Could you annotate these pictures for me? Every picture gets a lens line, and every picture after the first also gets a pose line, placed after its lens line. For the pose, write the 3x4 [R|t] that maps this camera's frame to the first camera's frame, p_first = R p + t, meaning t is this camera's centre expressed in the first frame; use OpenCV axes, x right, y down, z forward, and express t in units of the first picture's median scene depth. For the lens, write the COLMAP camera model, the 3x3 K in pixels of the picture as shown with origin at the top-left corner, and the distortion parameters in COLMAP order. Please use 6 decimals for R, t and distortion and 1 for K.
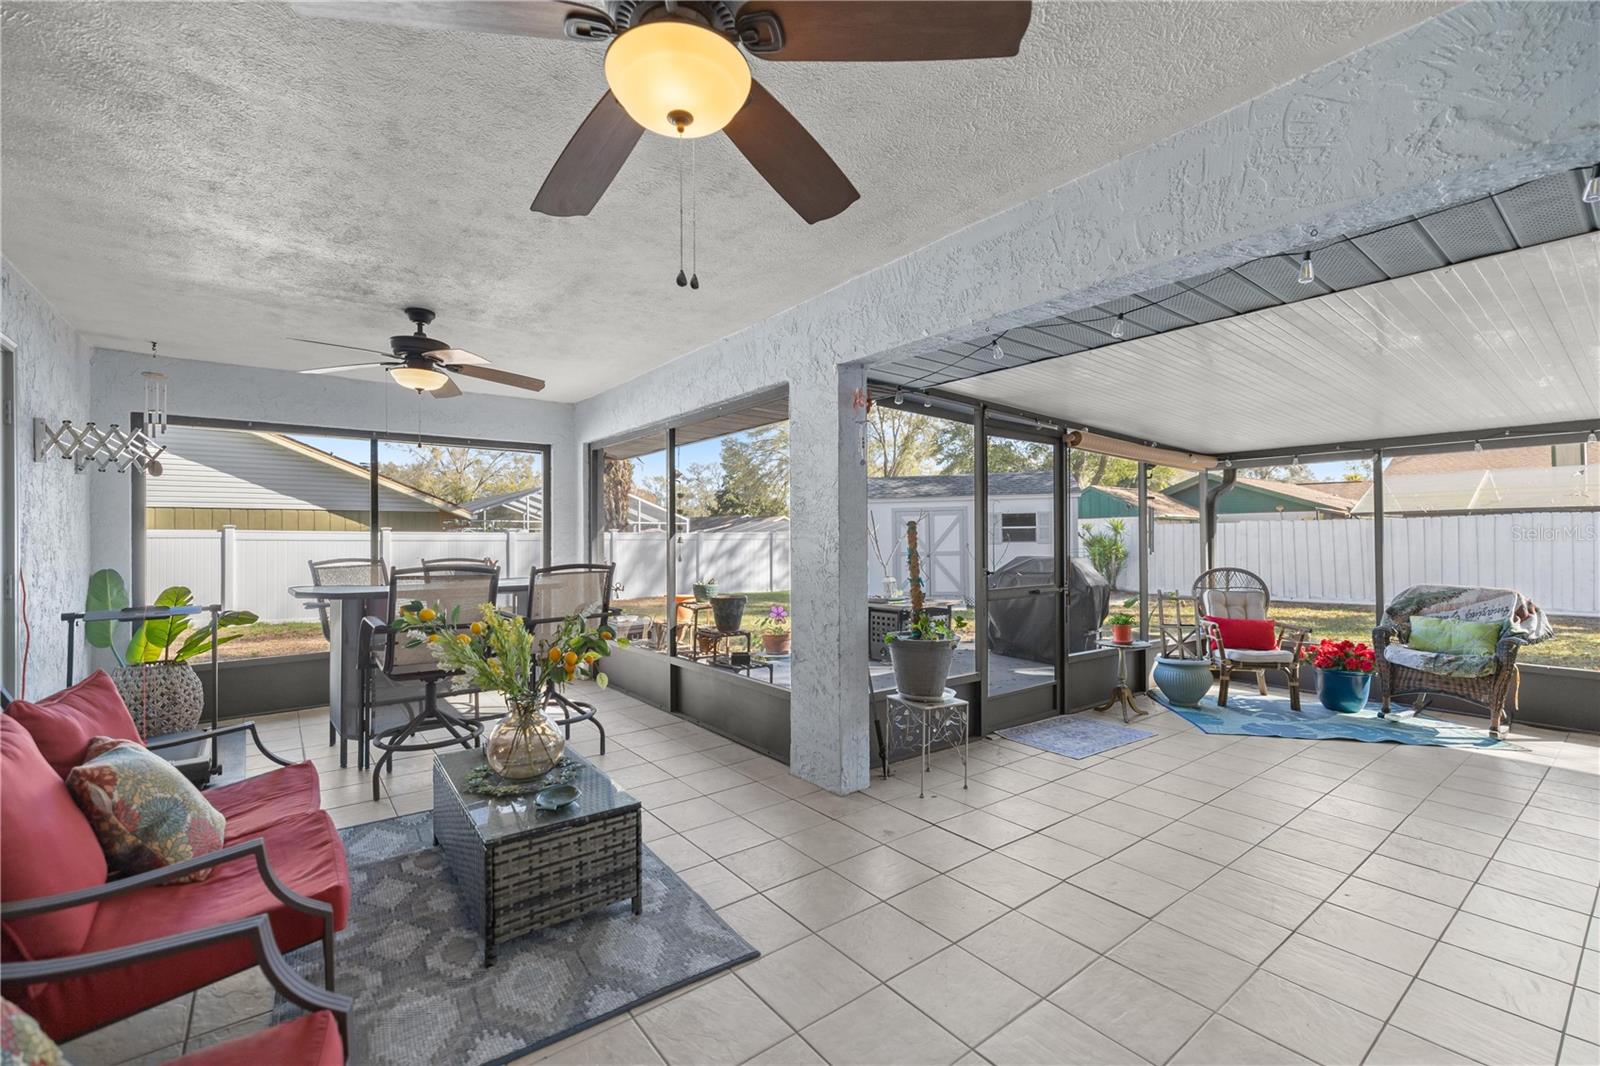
lens RADIAL K [[674.1, 0, 800.7], [0, 674.1, 540.8], [0, 0, 1]] dist [0.001263, -0.000162]
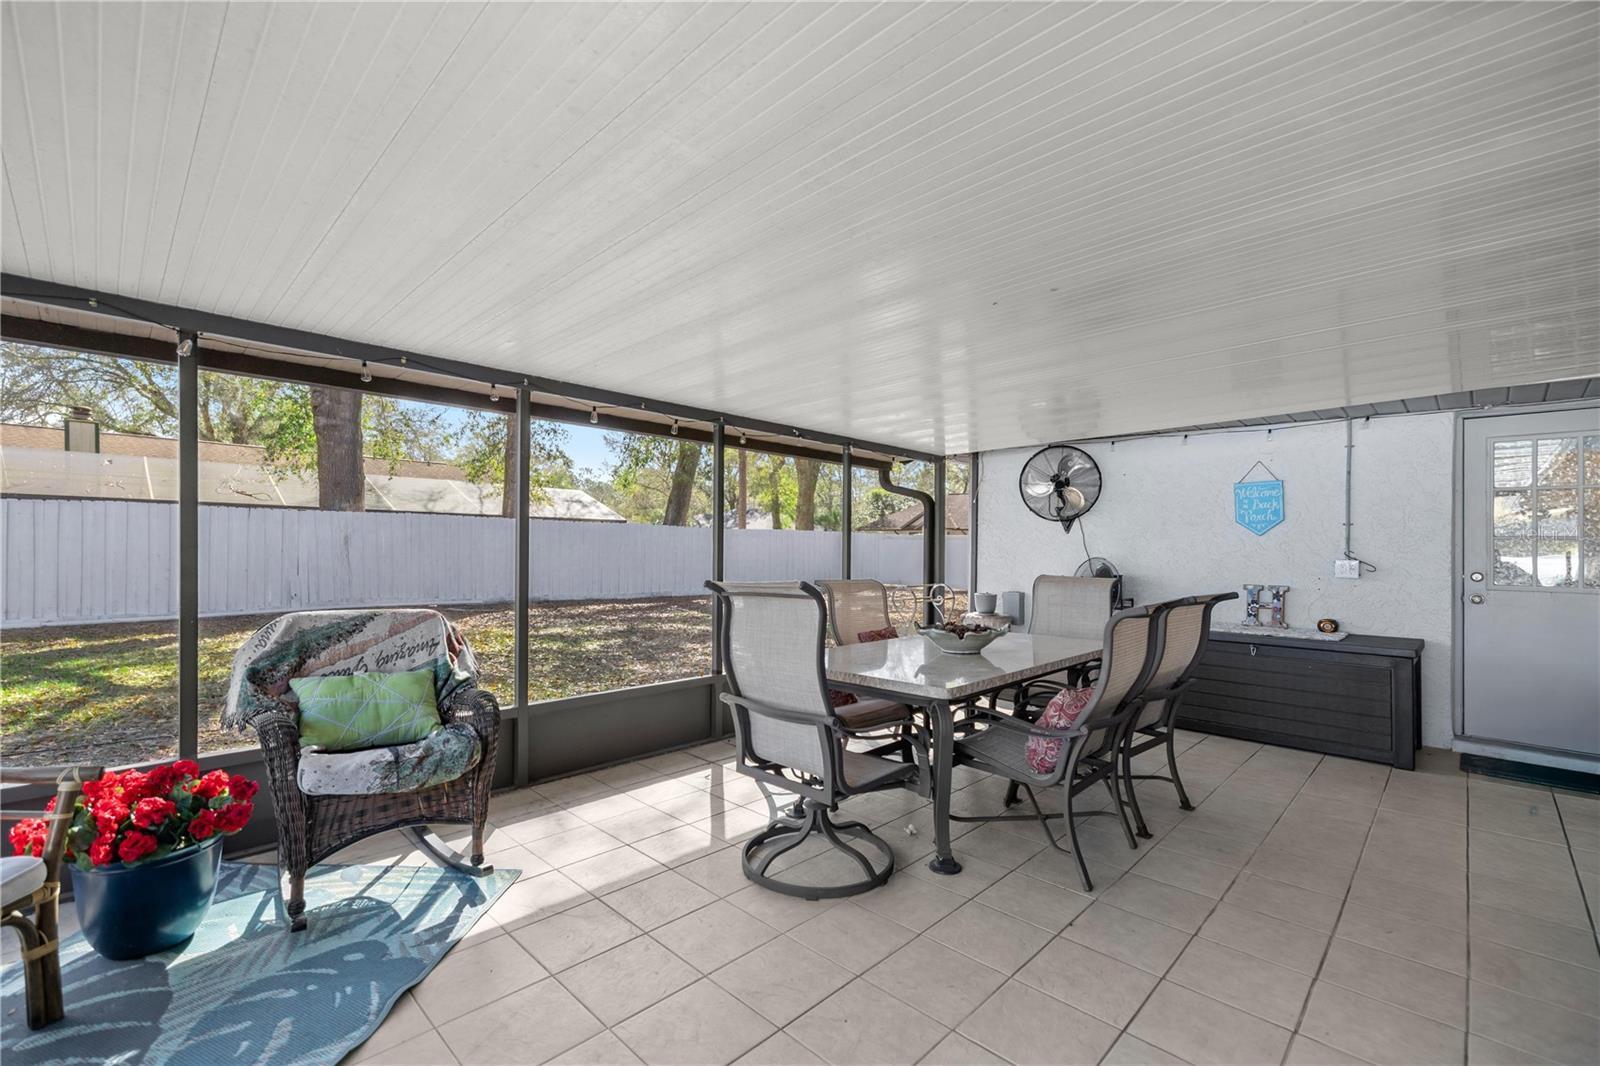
lens RADIAL K [[691.5, 0, 805.3], [0, 691.5, 537.3], [0, 0, 1]] dist [0.001148, 0.000235]
pose [[-0.138631, 0.010517, 0.990288, 0.345794], [-0.013623, 0.999829, -0.012525, 0.007886], [-0.990250, -0.015227, -0.138464, 0.697642]]
